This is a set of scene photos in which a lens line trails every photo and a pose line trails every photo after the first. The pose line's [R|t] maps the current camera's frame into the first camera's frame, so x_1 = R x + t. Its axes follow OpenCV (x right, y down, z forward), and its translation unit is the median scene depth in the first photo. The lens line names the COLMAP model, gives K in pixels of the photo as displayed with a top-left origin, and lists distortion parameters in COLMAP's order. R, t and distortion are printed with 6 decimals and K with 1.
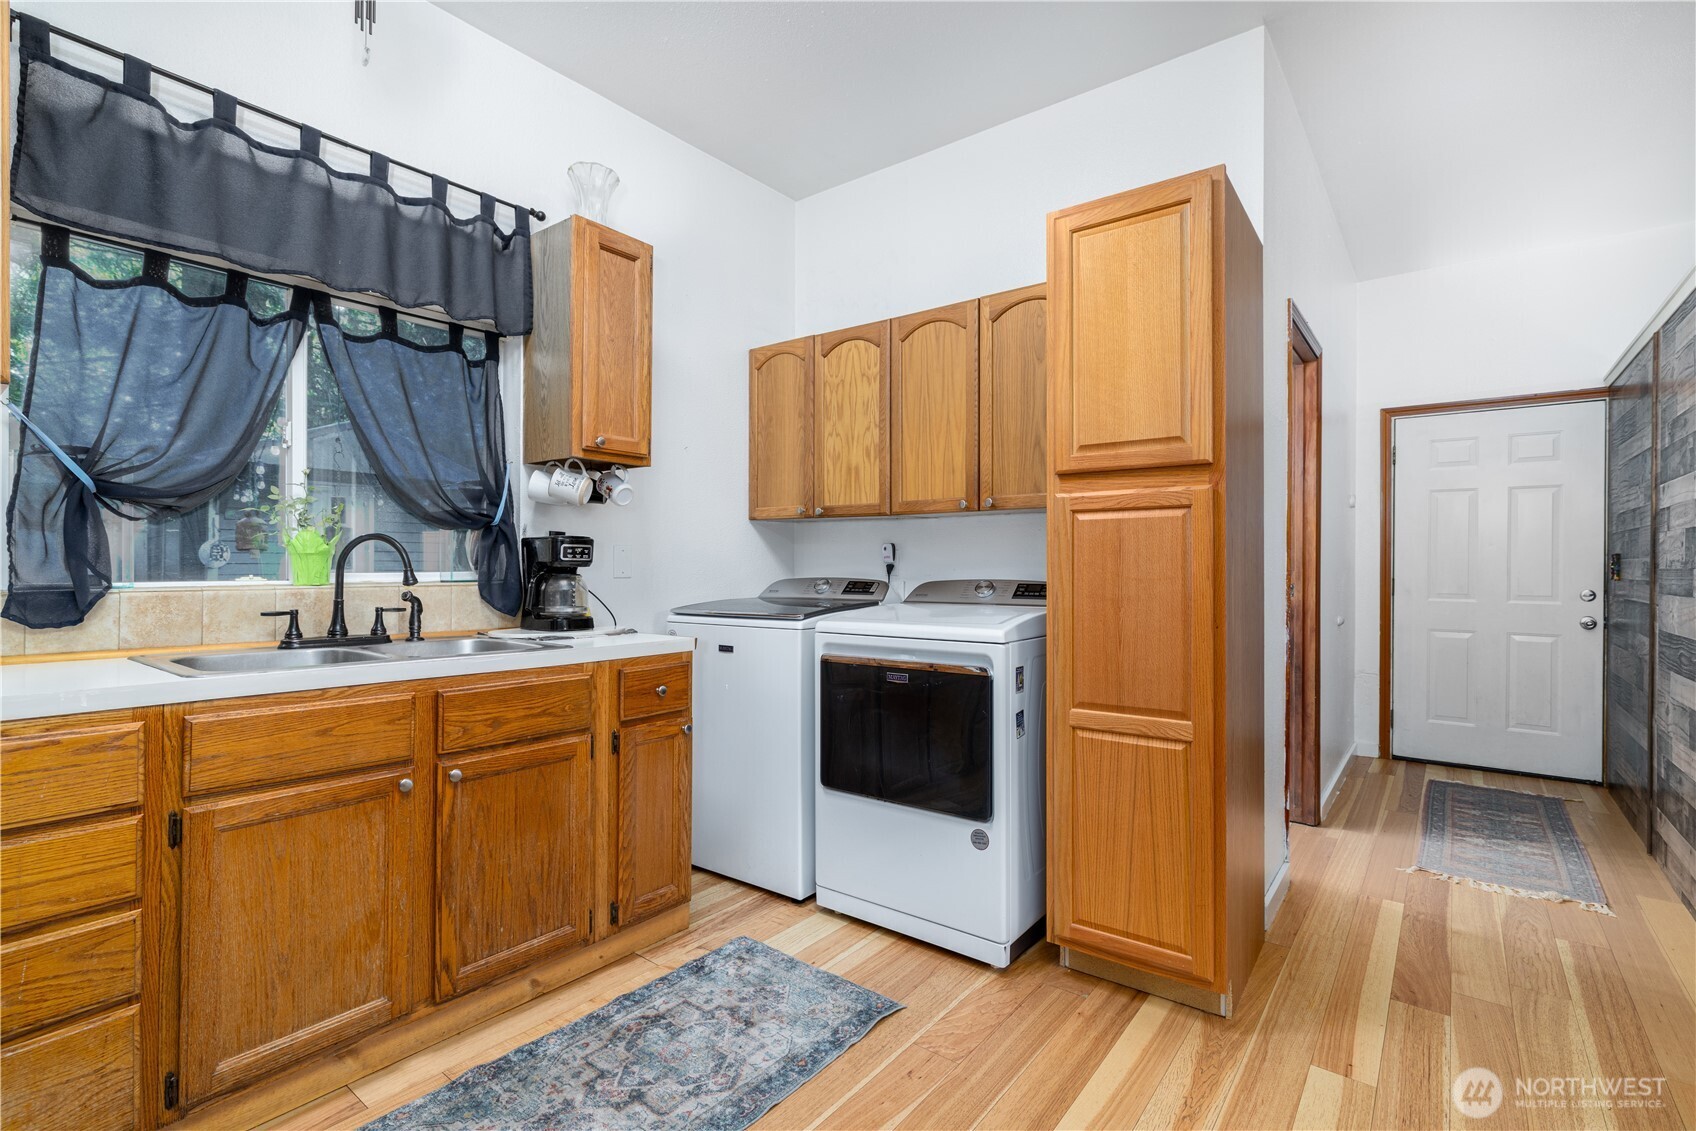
lens RADIAL K [[774.7, 0, 845.5], [0, 774.7, 563.2], [0, 0, 1]] dist [-0.000675, 0.000629]
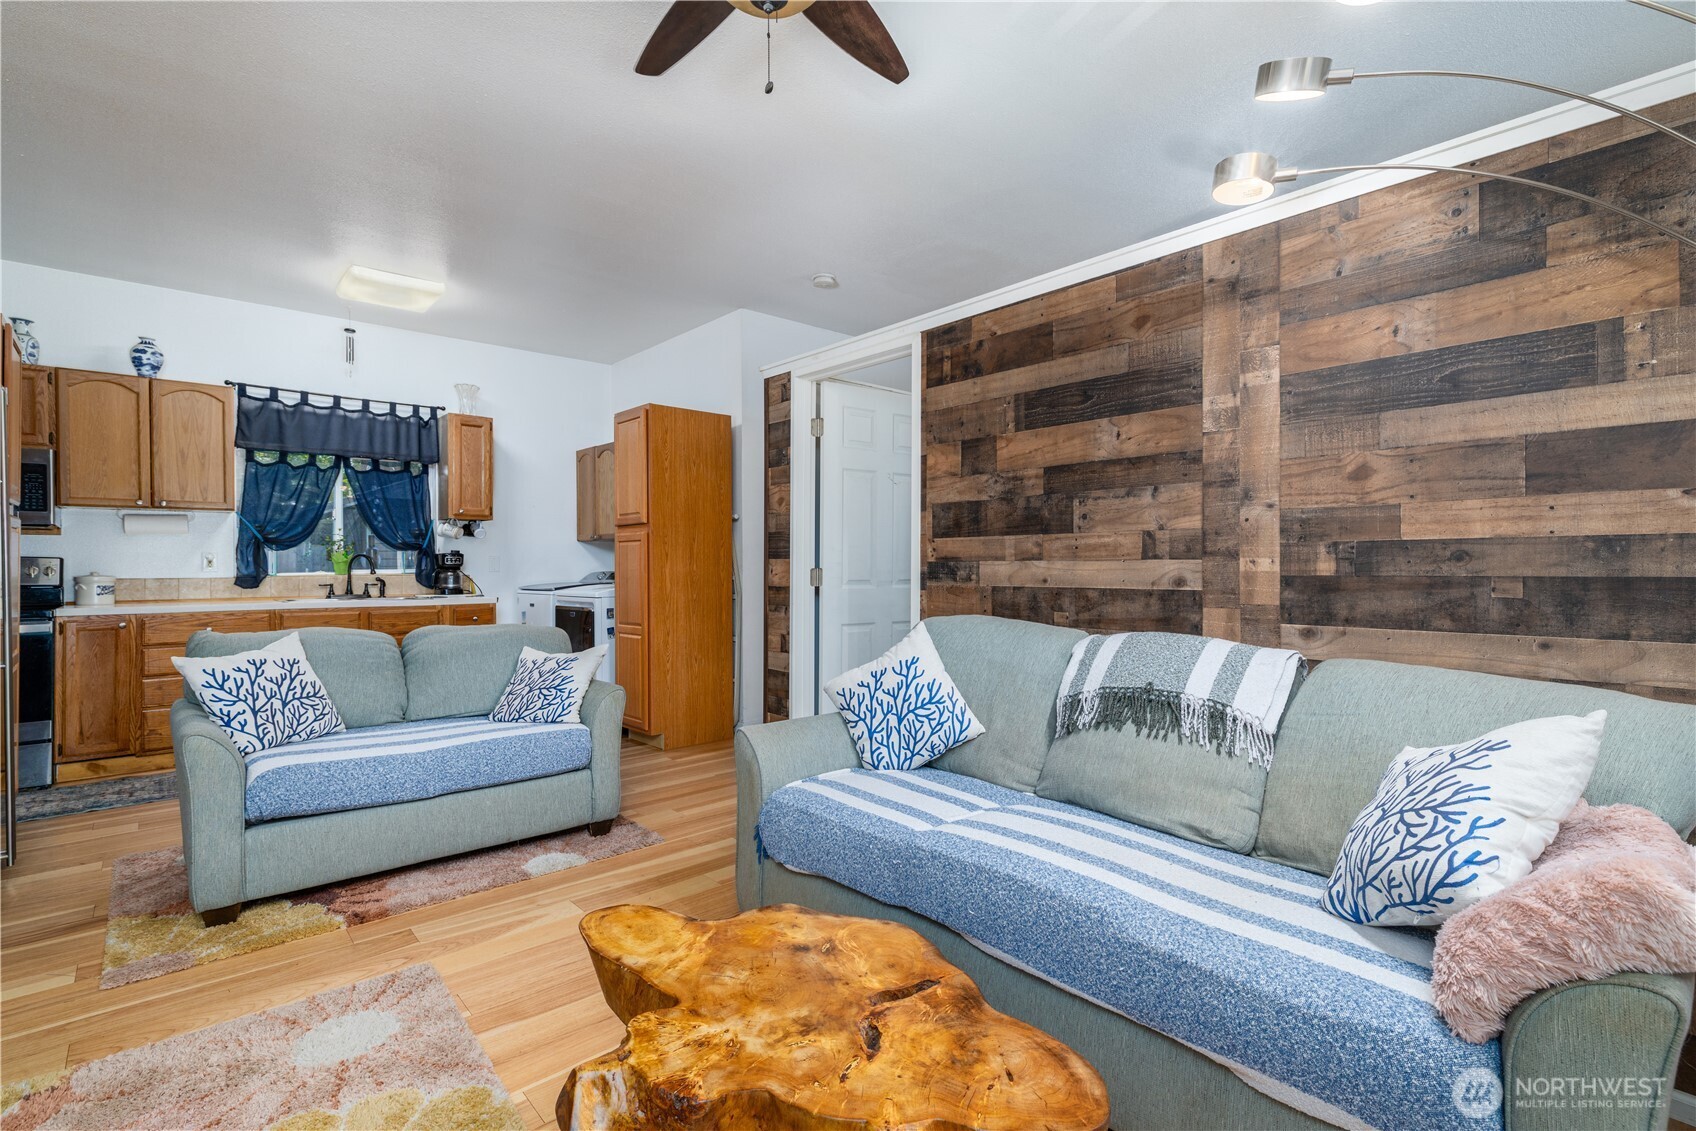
lens RADIAL K [[773.4, 0, 848.0], [0, 773.4, 565.5], [0, 0, 1]] dist [0.003317, 0.000522]
pose [[0.984405, -0.004713, -0.175855, 1.408317], [0.005951, 0.999961, 0.006516, -0.007565], [0.175817, -0.007461, 0.984395, -1.217926]]
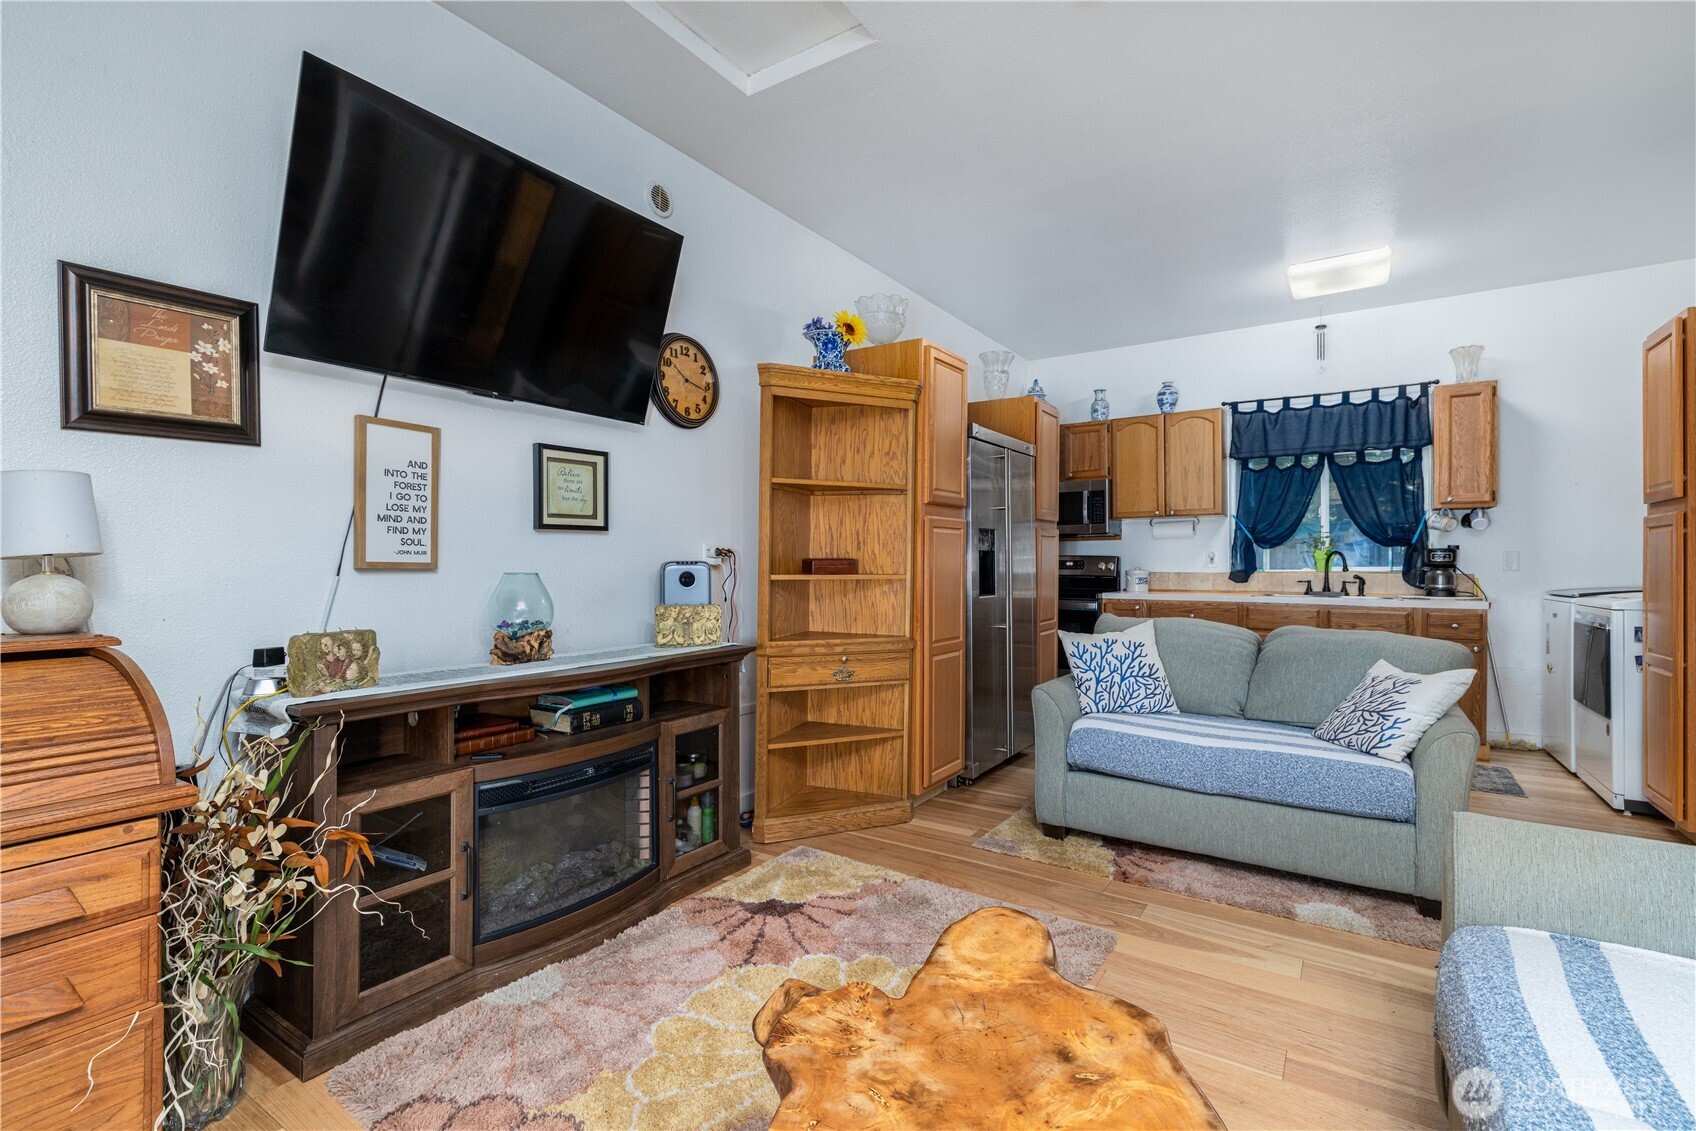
lens RADIAL K [[774.7, 0, 845.5], [0, 774.7, 563.2], [0, 0, 1]] dist [-0.000675, 0.000629]
pose [[0.079338, -0.002071, -0.996846, 1.746047], [0.005638, 0.999983, -0.001629, -0.002940], [0.996832, -0.005491, 0.079348, -0.769143]]
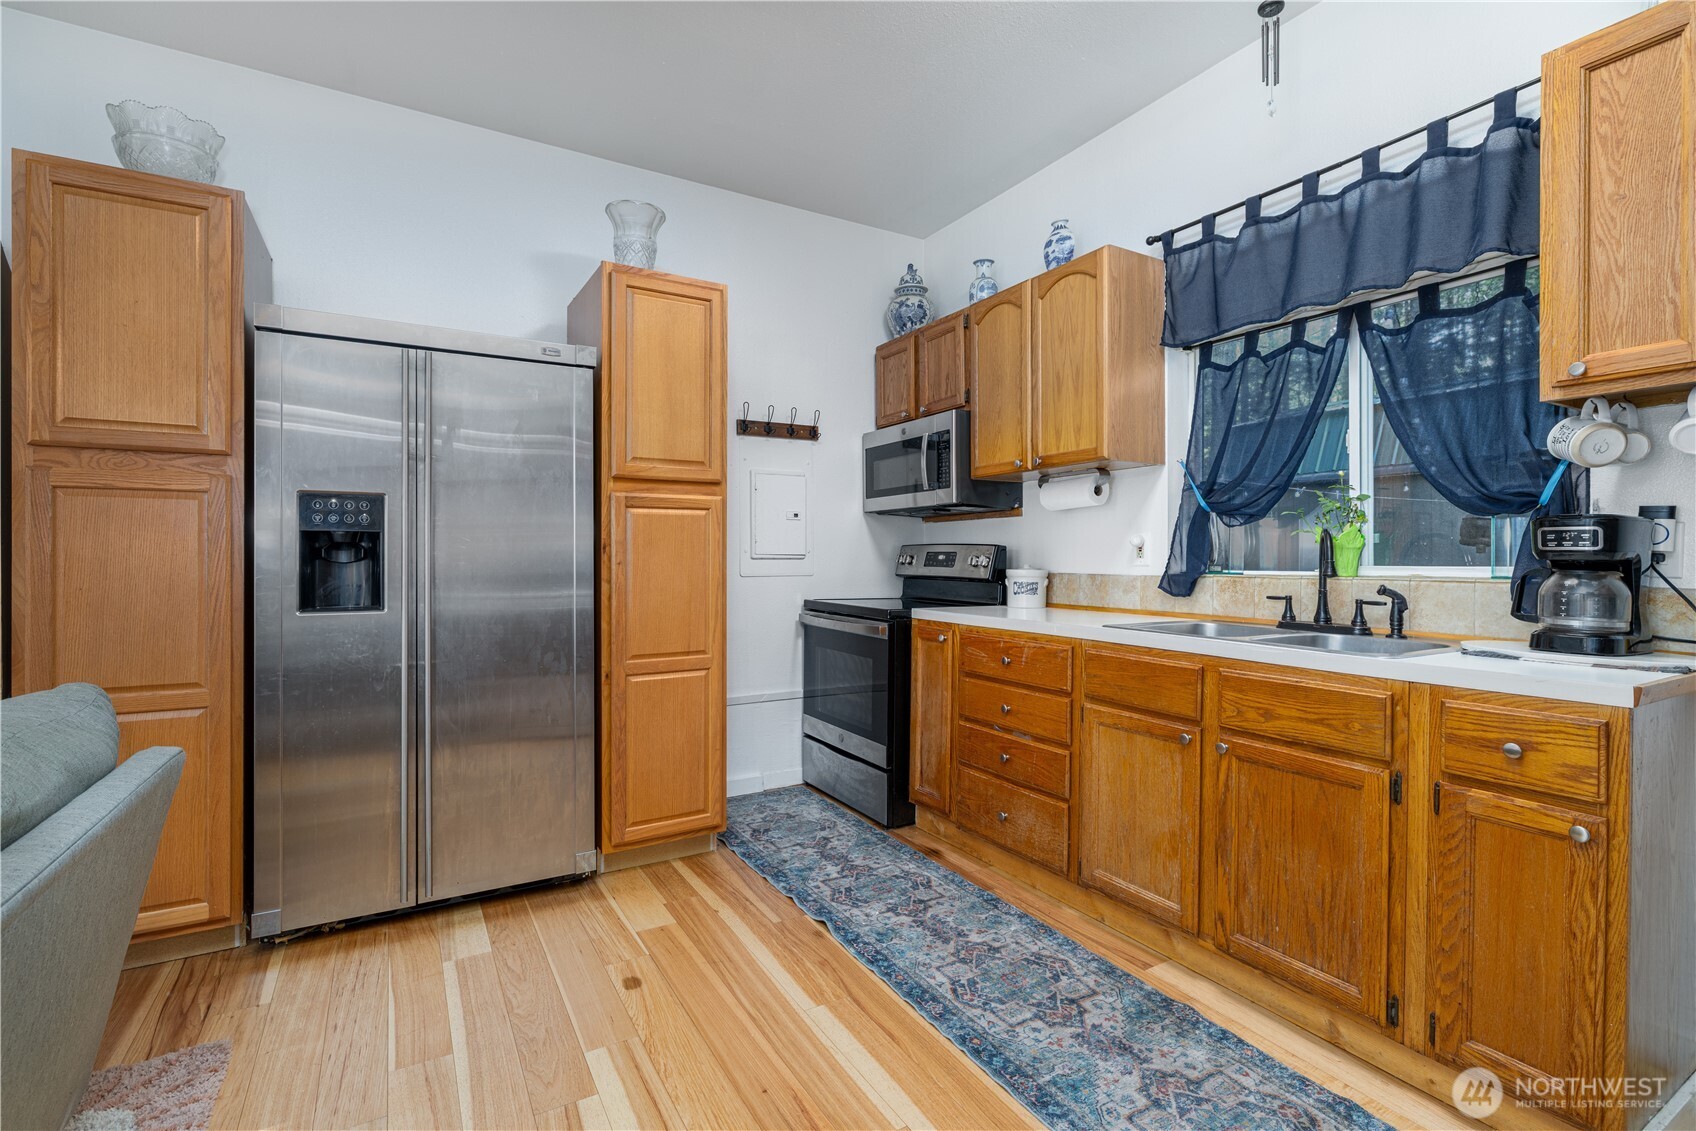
lens RADIAL K [[778.8, 0, 853.1], [0, 778.8, 556.9], [0, 0, 1]] dist [-0.001150, 0.000016]
pose [[-0.362603, -0.007290, -0.931915, 0.610921], [-0.002781, 0.999973, -0.006740, 0.010303], [0.931940, 0.000148, -0.362613, 0.780879]]
